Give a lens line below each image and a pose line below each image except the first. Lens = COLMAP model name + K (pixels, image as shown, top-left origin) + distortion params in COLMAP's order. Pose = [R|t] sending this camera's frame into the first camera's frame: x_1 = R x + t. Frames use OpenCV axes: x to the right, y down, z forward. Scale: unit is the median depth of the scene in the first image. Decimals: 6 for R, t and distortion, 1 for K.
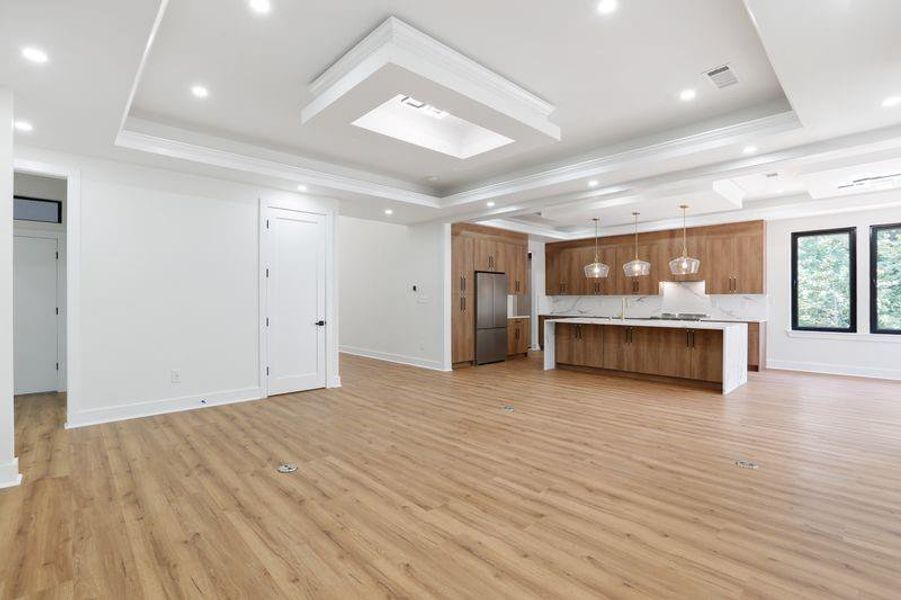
lens RADIAL K [[414.0, 0, 441.4], [0, 414.0, 300.2], [0, 0, 1]] dist [-0.037624, 0.006609]
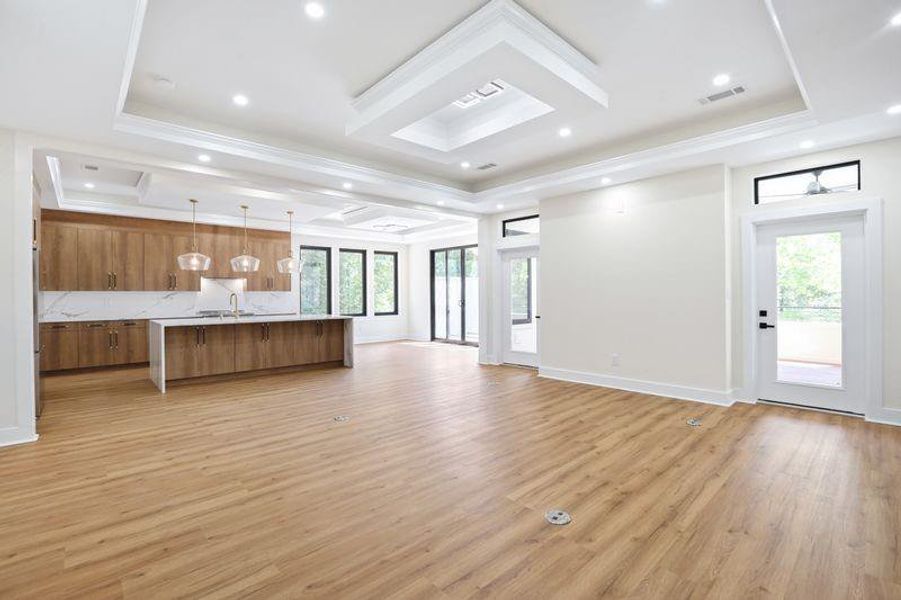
lens RADIAL K [[414.0, 0, 445.1], [0, 414.0, 299.3], [0, 0, 1]] dist [-0.037624, 0.006609]
pose [[-0.001577, -0.008477, 0.999963, -0.609182], [0.005413, 0.999949, 0.008485, 0.000724], [-0.999984, 0.005426, -0.001531, 0.653285]]
